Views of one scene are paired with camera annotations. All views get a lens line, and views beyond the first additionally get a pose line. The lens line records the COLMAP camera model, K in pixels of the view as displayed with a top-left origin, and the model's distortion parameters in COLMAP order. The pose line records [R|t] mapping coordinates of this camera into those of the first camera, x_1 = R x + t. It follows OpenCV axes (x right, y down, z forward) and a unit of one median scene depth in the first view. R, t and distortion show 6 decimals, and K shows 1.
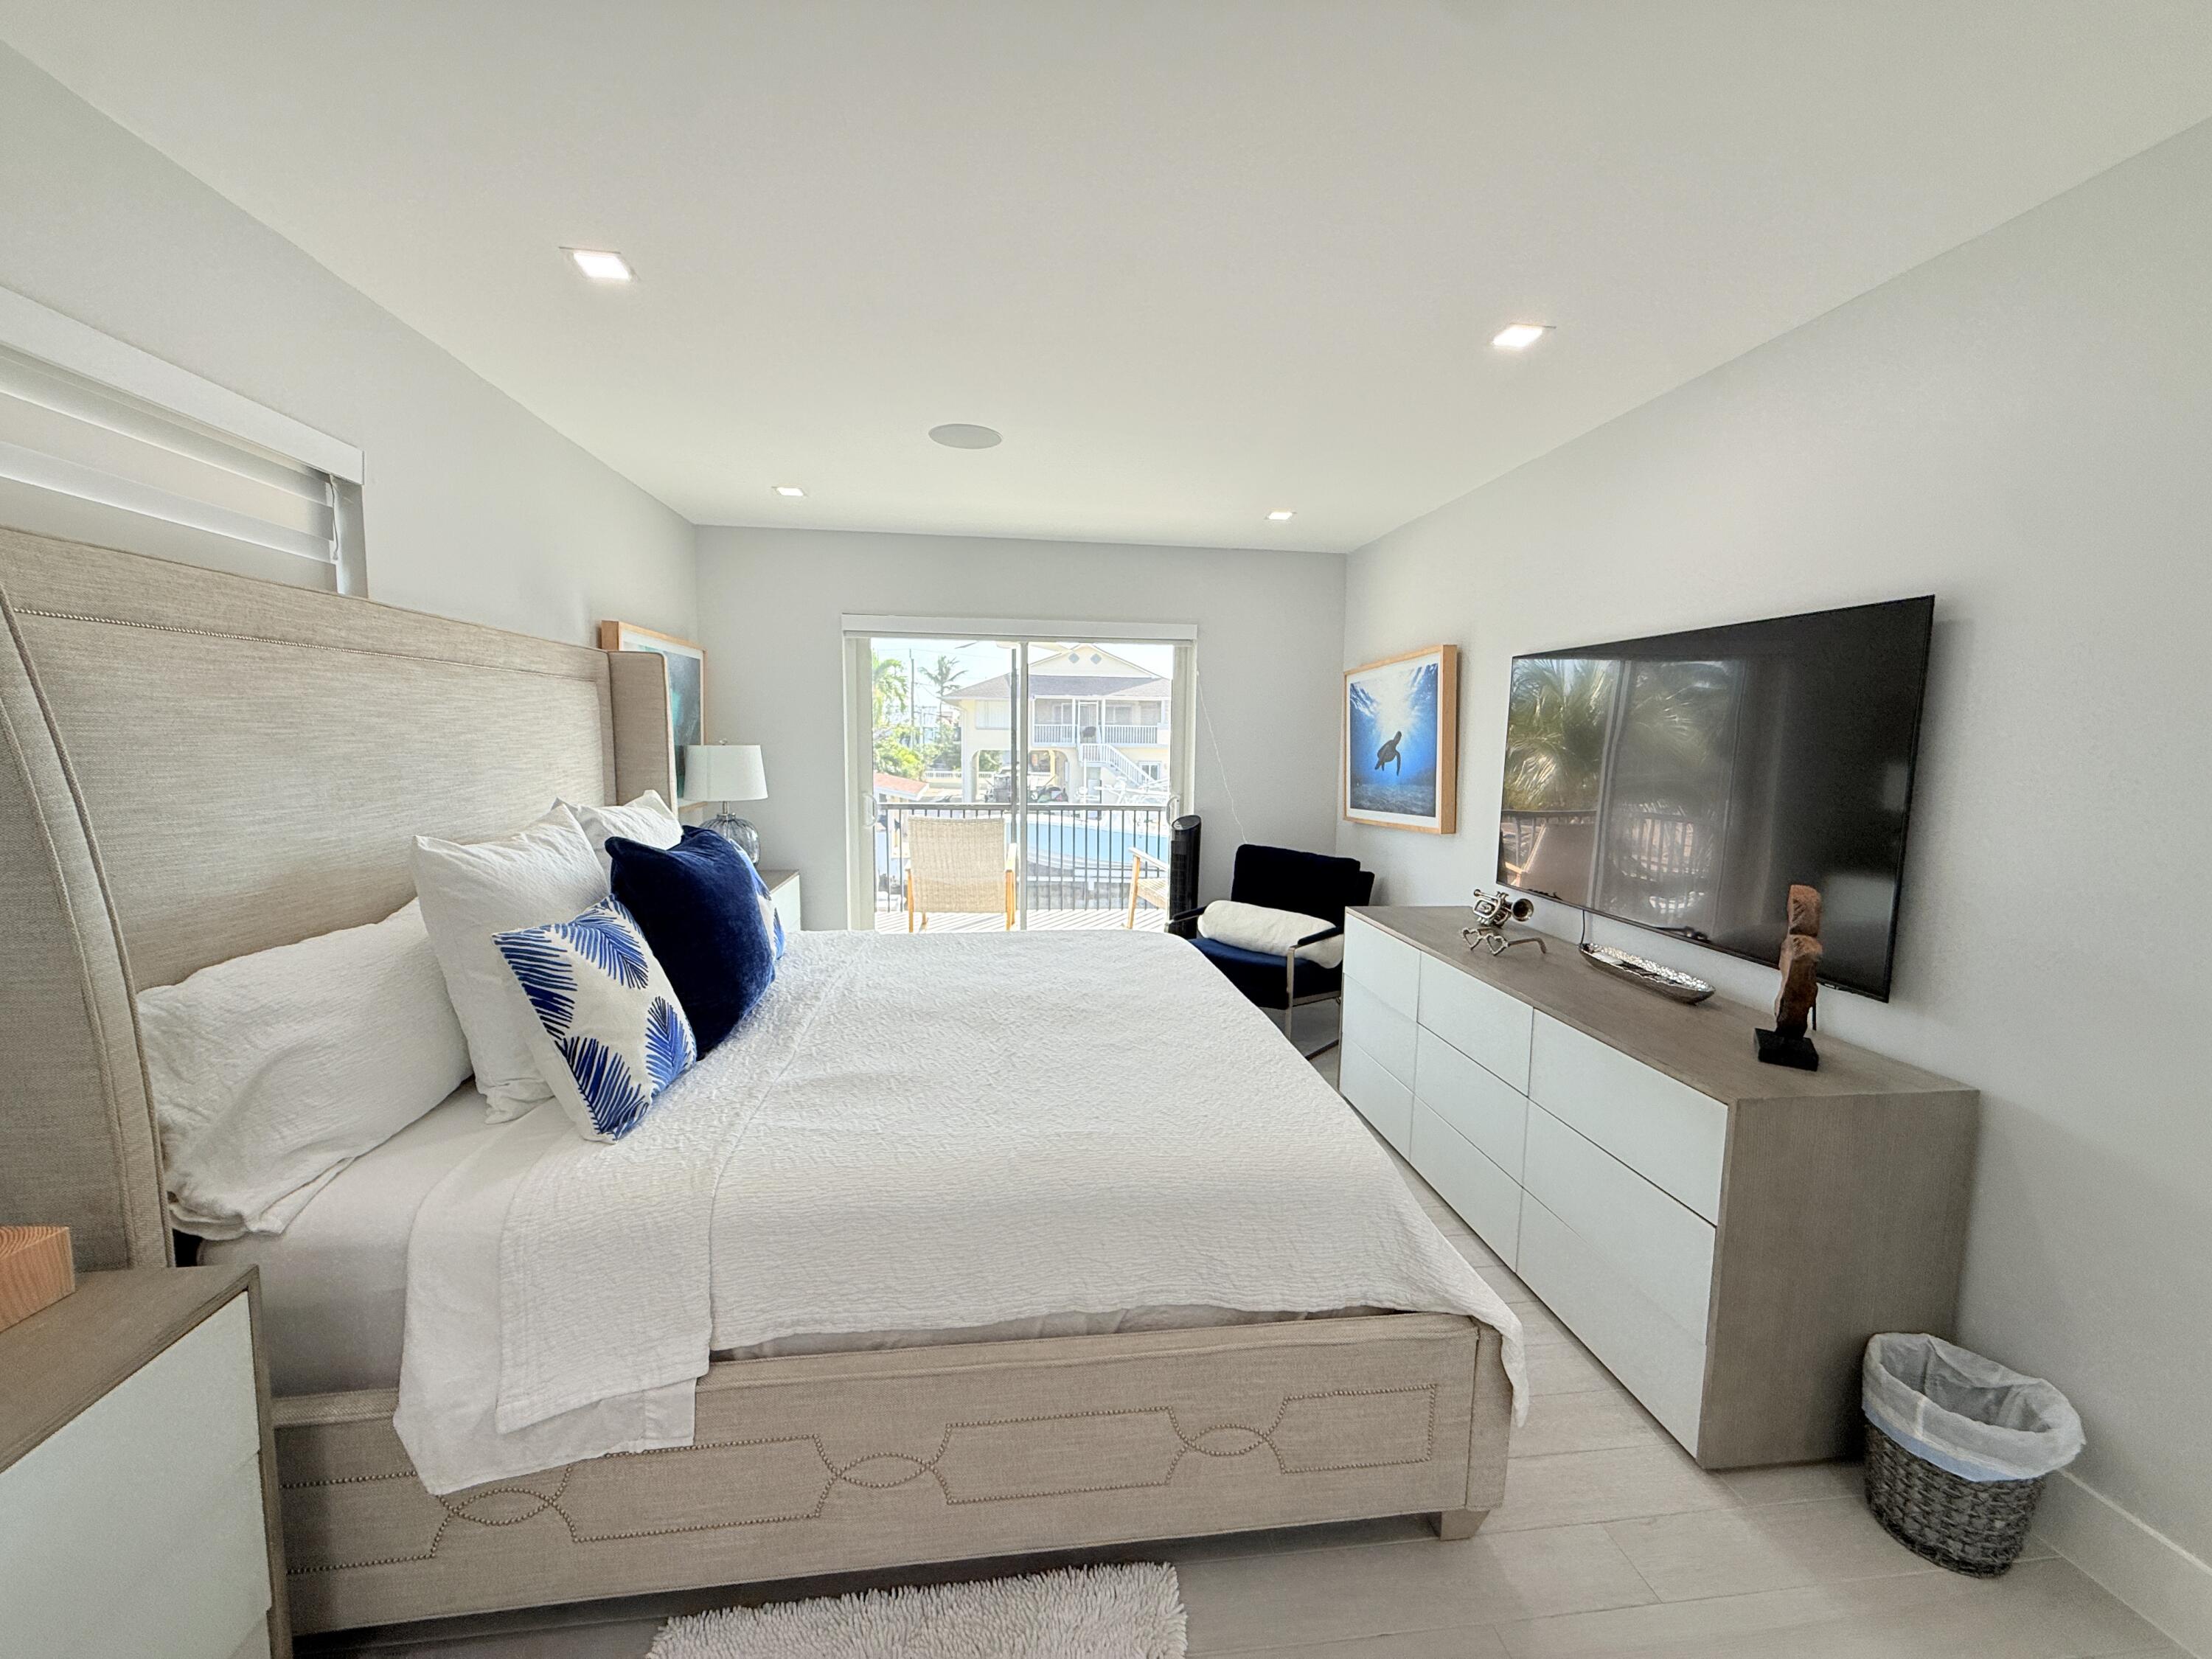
lens RADIAL K [[884.4, 0, 1091.2], [0, 884.4, 835.4], [0, 0, 1]] dist [0.003030, -0.000526]
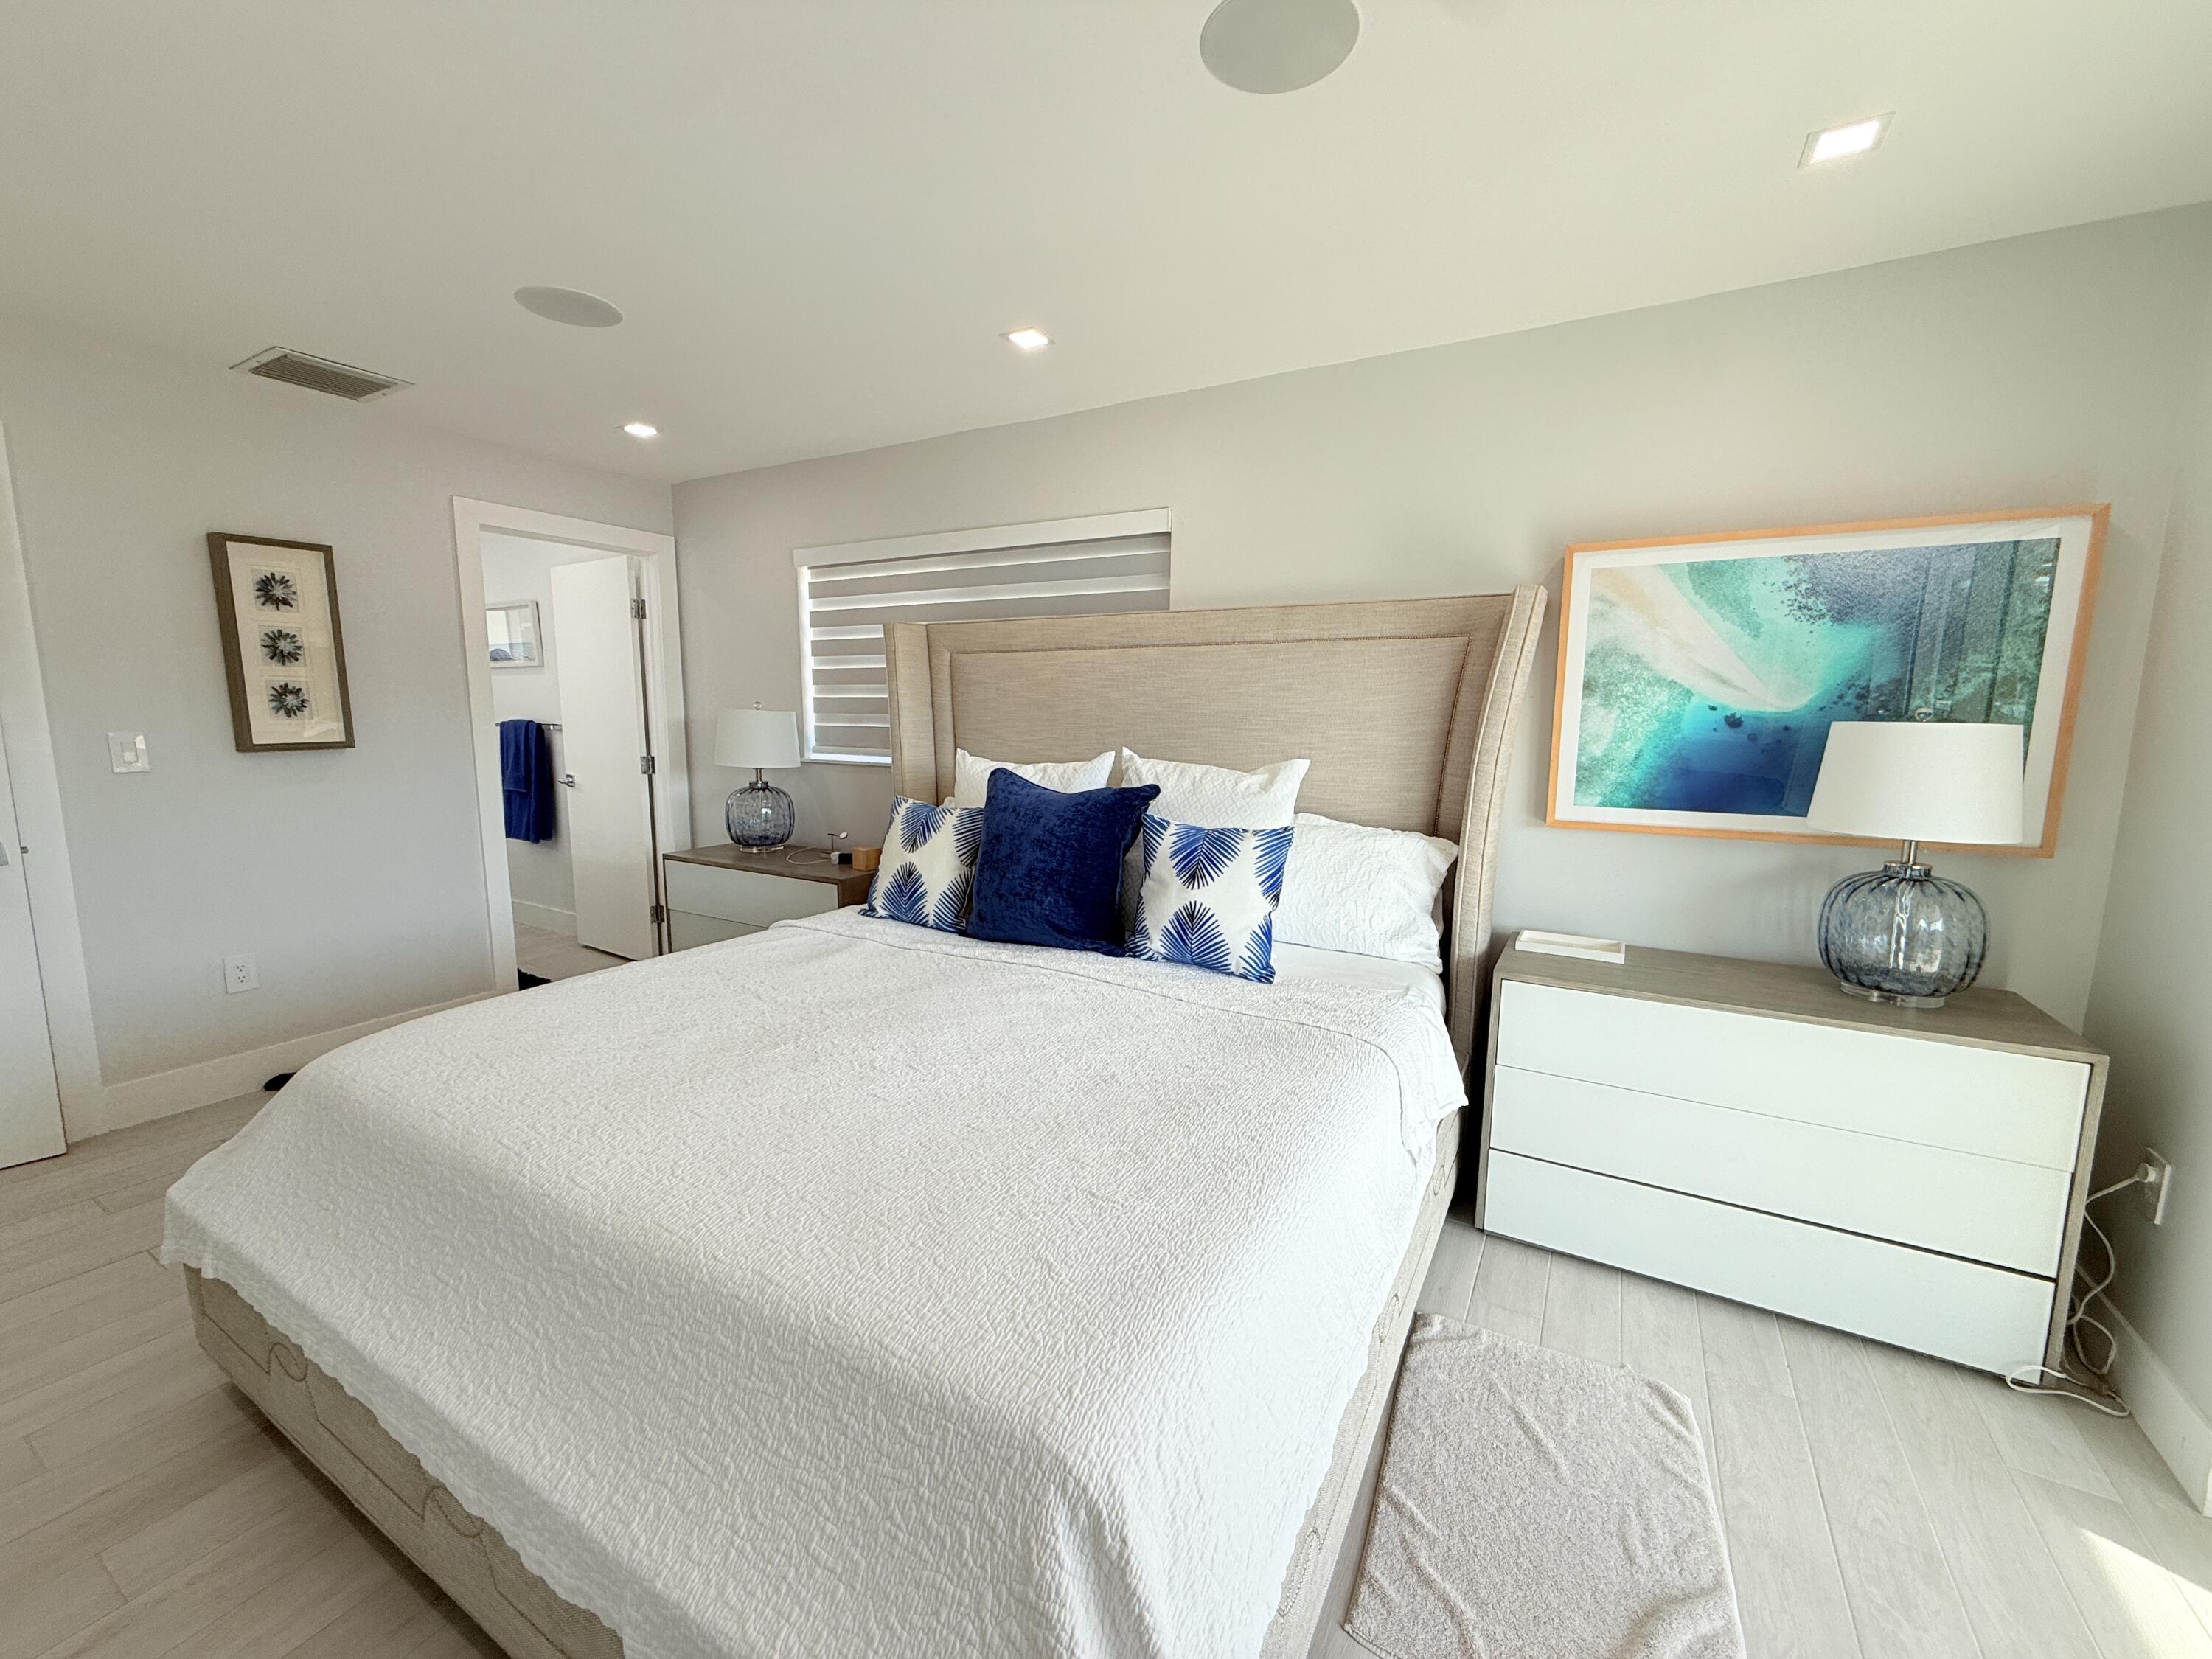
lens RADIAL K [[884.4, 0, 1117.6], [0, 884.4, 820.1], [0, 0, 1]] dist [0.003030, -0.000526]
pose [[-0.584283, 0.081609, -0.807437, 0.480711], [-0.109766, 0.977842, 0.178261, -0.181846], [0.804093, 0.192784, -0.562378, 1.900589]]
